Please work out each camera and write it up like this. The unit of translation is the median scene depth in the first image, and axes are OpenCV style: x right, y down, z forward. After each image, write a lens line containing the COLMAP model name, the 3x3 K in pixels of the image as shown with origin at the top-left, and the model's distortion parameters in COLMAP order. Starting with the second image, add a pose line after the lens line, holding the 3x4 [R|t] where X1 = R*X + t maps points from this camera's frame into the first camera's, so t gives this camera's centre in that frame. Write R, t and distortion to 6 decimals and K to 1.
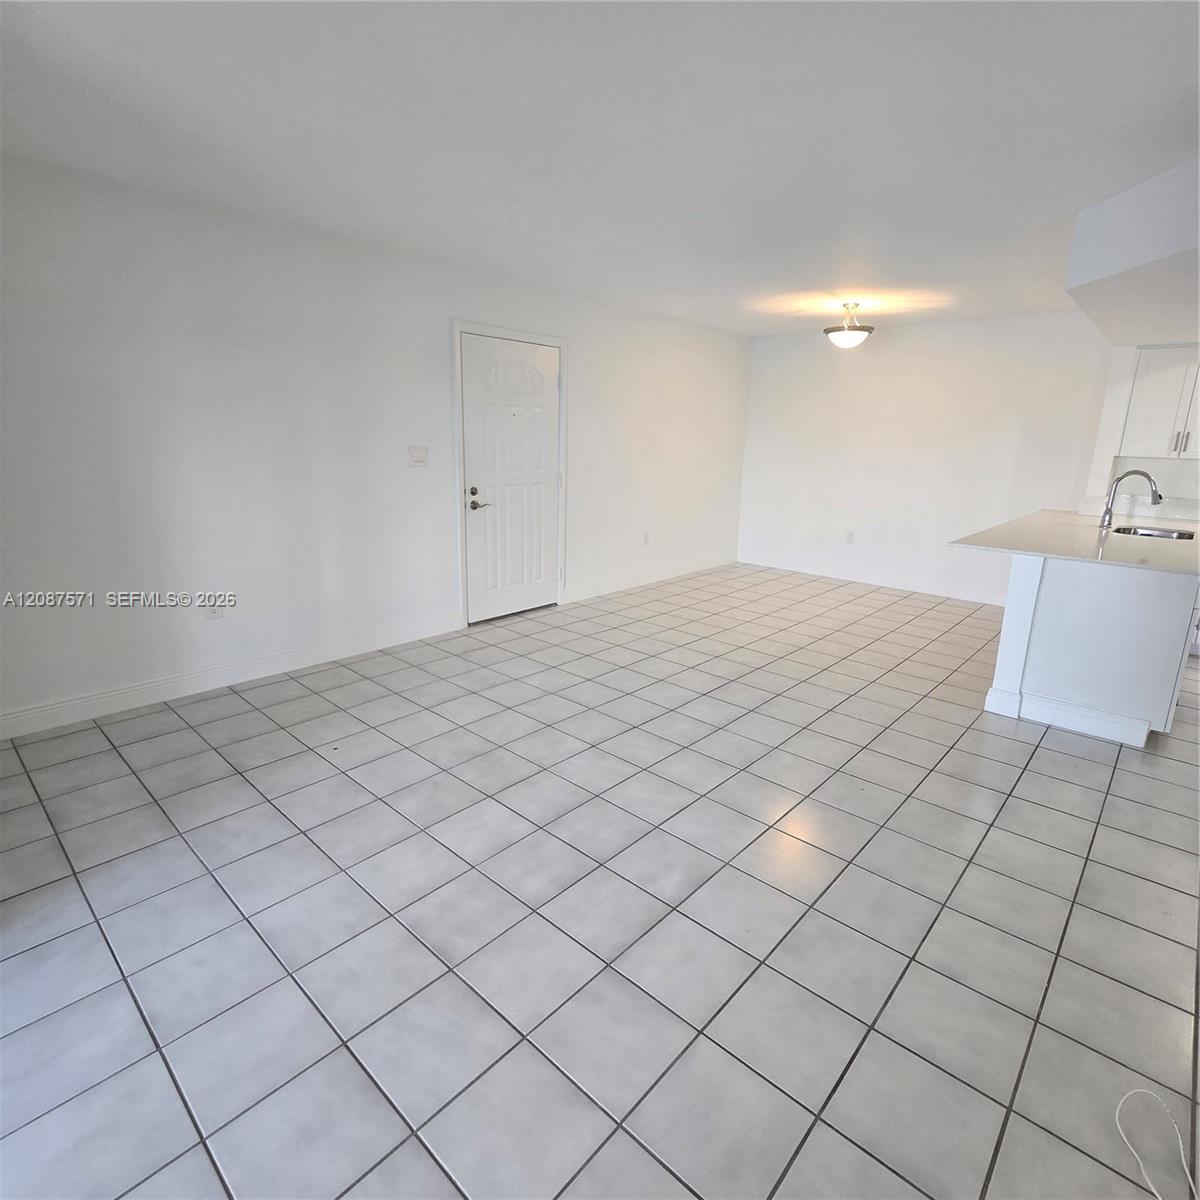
lens RADIAL K [[652.9, 0, 598.3], [0, 652.9, 599.8], [0, 0, 1]] dist [-0.003845, -0.000245]
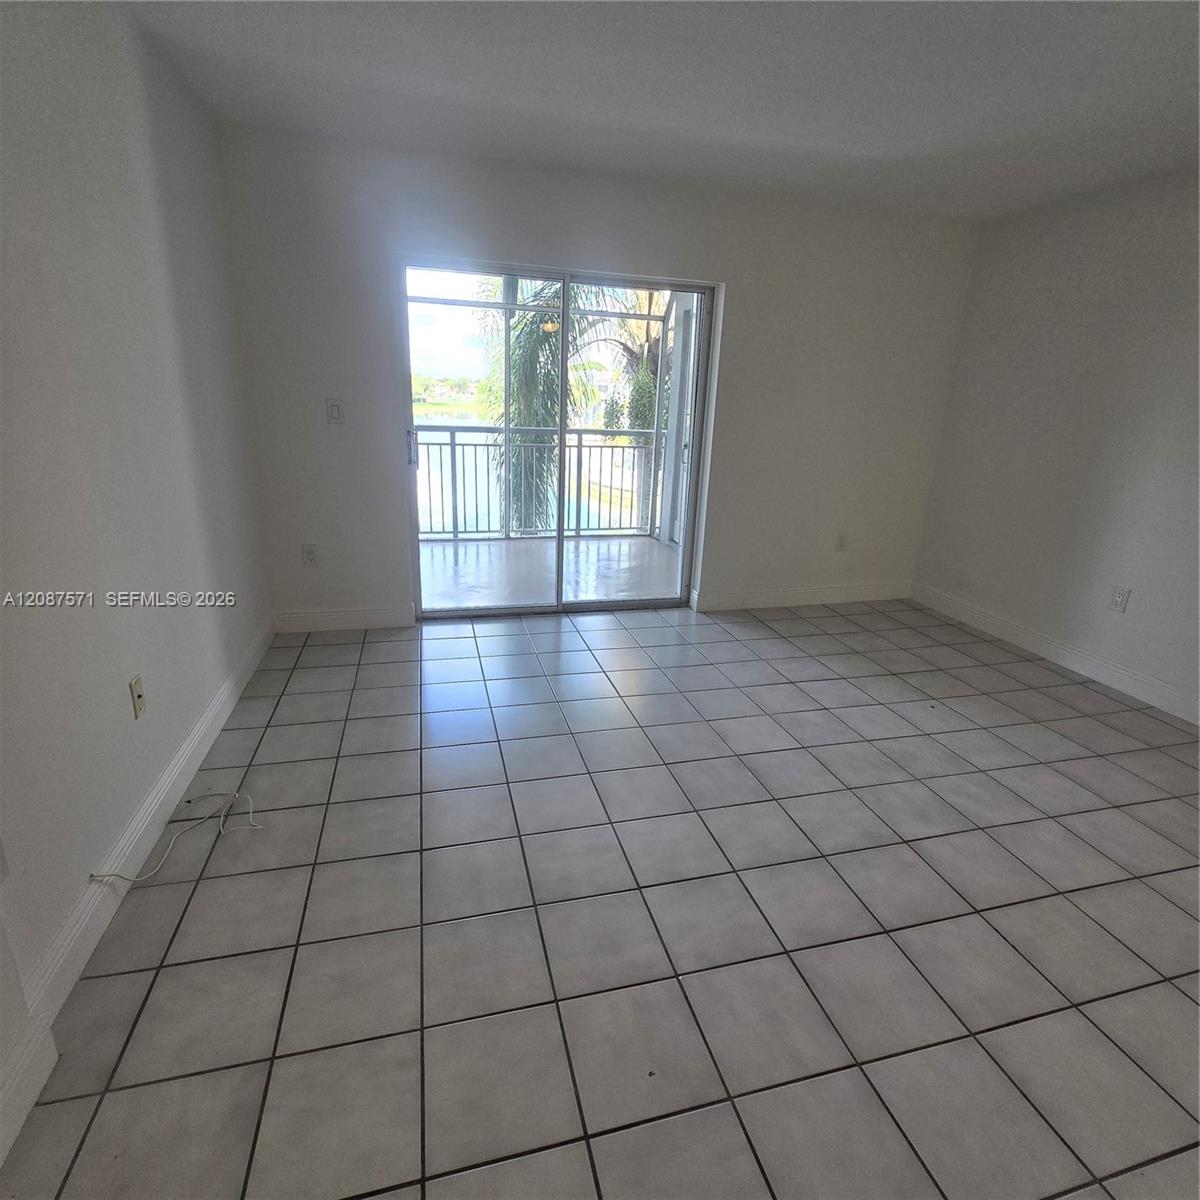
lens RADIAL K [[652.9, 0, 598.7], [0, 652.9, 601.1], [0, 0, 1]] dist [-0.003845, -0.000245]
pose [[-0.535352, 0.214363, -0.816974, 0.695524], [-0.258067, 0.879490, 0.399874, -0.198124], [0.804238, 0.424907, -0.415517, 0.938138]]
